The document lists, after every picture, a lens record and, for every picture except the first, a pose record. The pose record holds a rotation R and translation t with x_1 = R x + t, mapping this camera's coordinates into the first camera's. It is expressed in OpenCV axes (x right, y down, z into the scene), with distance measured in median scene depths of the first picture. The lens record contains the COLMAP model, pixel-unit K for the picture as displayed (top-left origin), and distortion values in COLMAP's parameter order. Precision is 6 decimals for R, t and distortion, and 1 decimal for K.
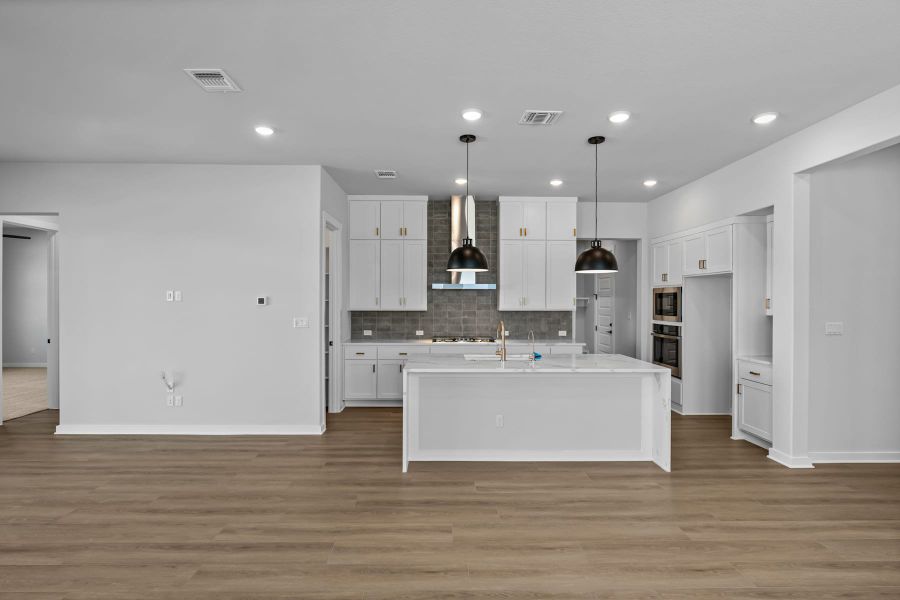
lens RADIAL K [[437.6, 0, 446.2], [0, 437.6, 302.2], [0, 0, 1]] dist [-0.005797, 0.000541]
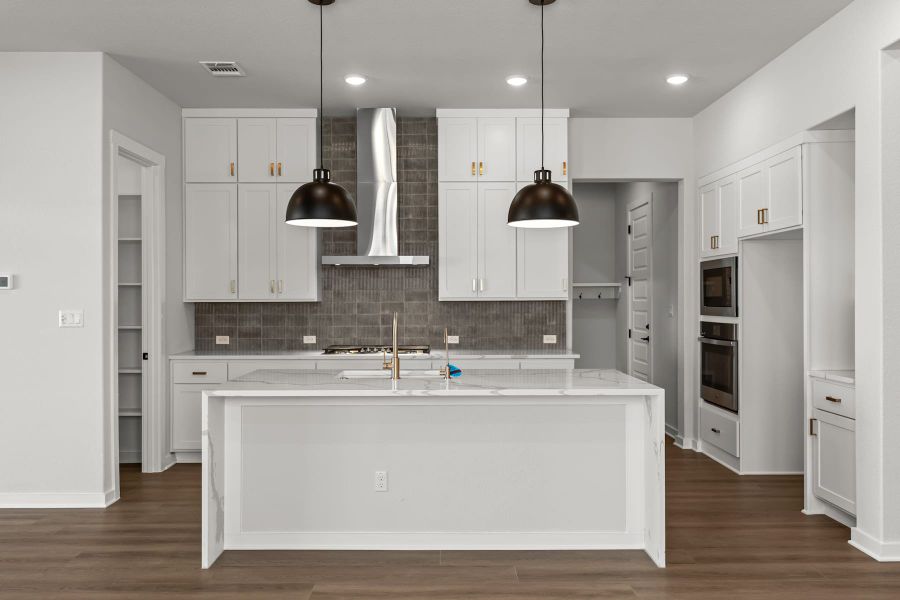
lens RADIAL K [[710.0, 0, 446.1], [0, 710.0, 301.7], [0, 0, 1]] dist [0.005811, -0.009412]
pose [[0.999904, -0.006519, -0.012254, 0.188166], [0.006491, 0.999976, -0.002288, 0.029880], [0.012269, 0.002208, 0.999922, 0.044713]]
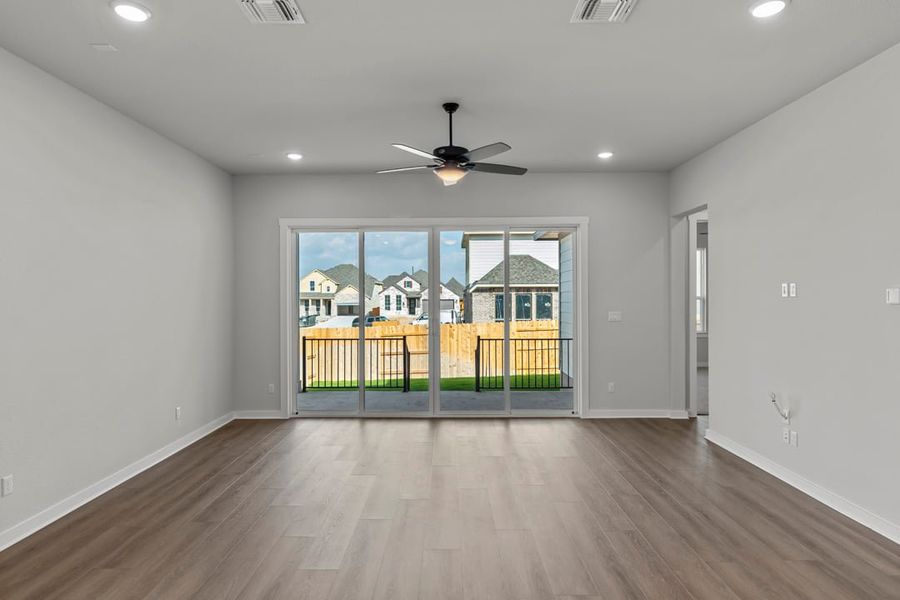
lens RADIAL K [[511.4, 0, 449.0], [0, 511.4, 301.4], [0, 0, 1]] dist [-0.004571, 0.003477]
pose [[-0.023154, 0.003638, -0.999725, 0.226499], [0.001956, 0.999992, 0.003593, 0.000379], [0.999730, -0.001873, -0.023161, 0.460580]]
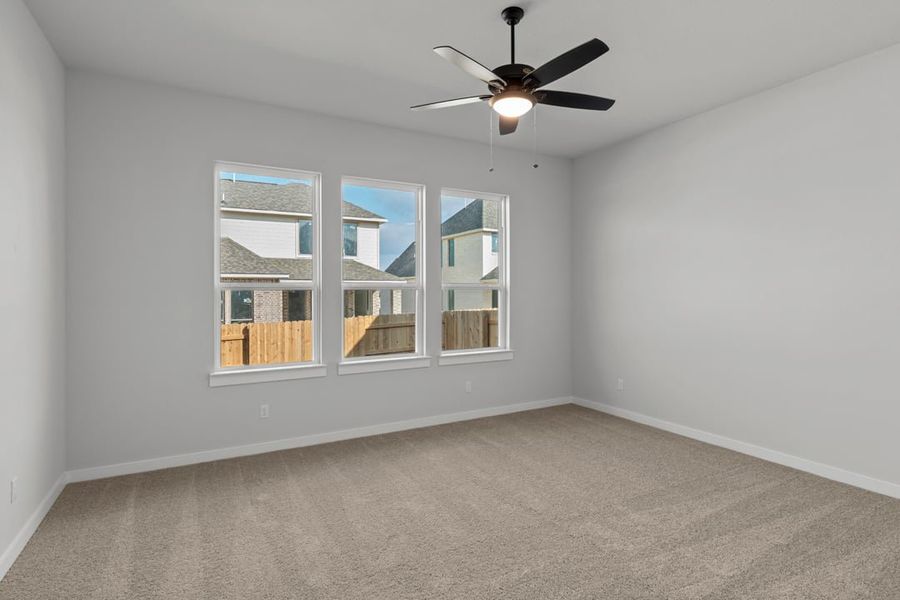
lens RADIAL K [[470.6, 0, 450.6], [0, 470.6, 295.5], [0, 0, 1]] dist [0.024820, -0.000771]
pose [[0.467049, 0.005010, -0.884217, -0.830110], [-0.001367, 0.999987, 0.004944, -0.006880], [0.884230, -0.001101, 0.467050, 0.990033]]
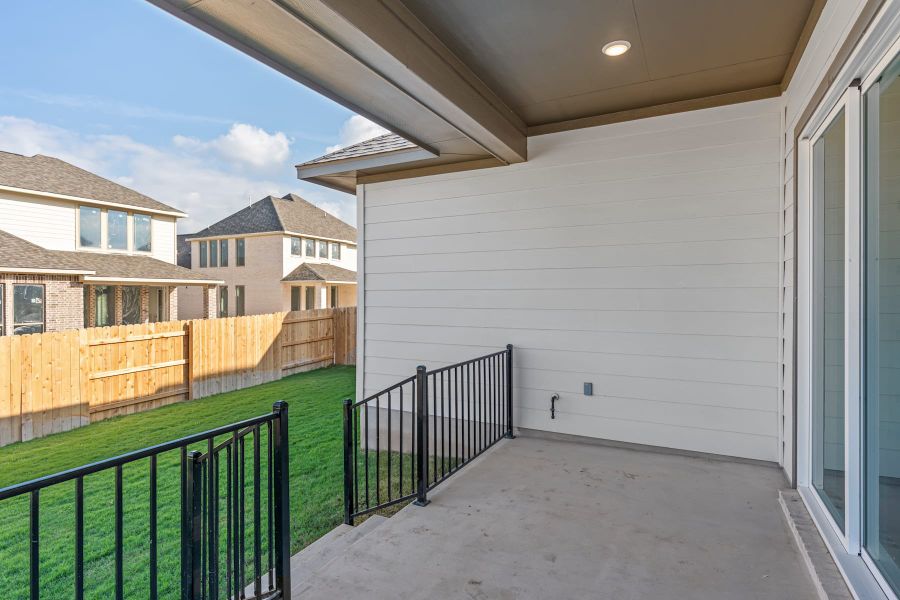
lens RADIAL K [[470.6, 0, 451.8], [0, 470.6, 293.0], [0, 0, 1]] dist [0.024820, -0.000771]
pose [[0.875541, 0.001208, -0.483142, -0.975162], [-0.004394, 0.999975, -0.005462, 0.008377], [0.483124, 0.006905, 0.875525, -0.092571]]
